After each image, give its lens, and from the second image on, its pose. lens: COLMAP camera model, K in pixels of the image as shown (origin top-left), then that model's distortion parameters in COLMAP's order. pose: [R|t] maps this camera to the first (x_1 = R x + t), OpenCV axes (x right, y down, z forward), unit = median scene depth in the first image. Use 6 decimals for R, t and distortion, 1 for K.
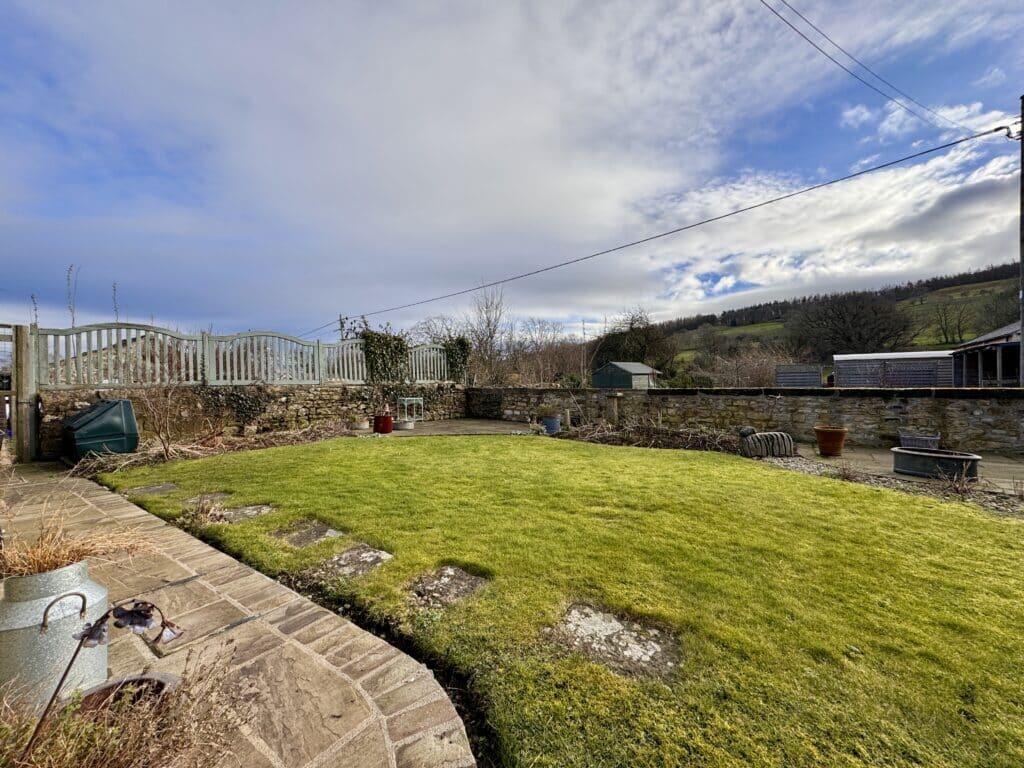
lens RADIAL K [[408.7, 0, 512.0], [0, 408.7, 384.0], [0, 0, 1]] dist [-0.000638, -0.000126]
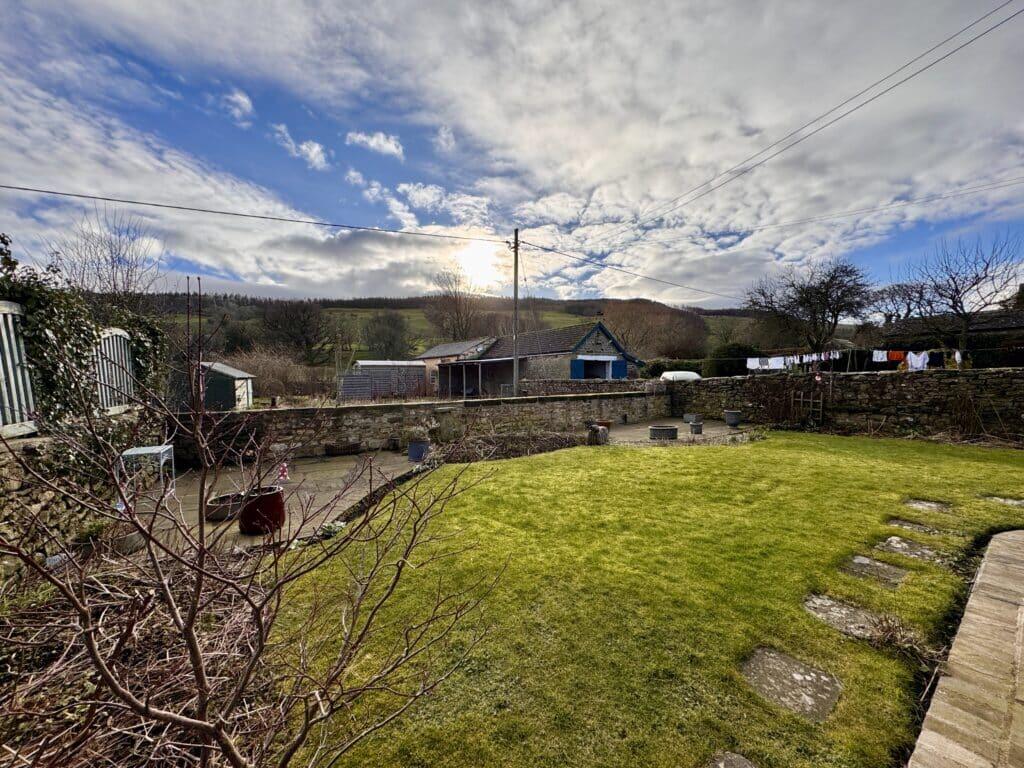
lens RADIAL K [[408.7, 0, 512.0], [0, 408.7, 384.0], [0, 0, 1]] dist [-0.000638, -0.000126]
pose [[0.308868, -0.016042, 0.950970, -0.632258], [0.006583, 0.999870, 0.014728, -0.047770], [-0.951082, 0.001711, 0.308933, 0.556132]]
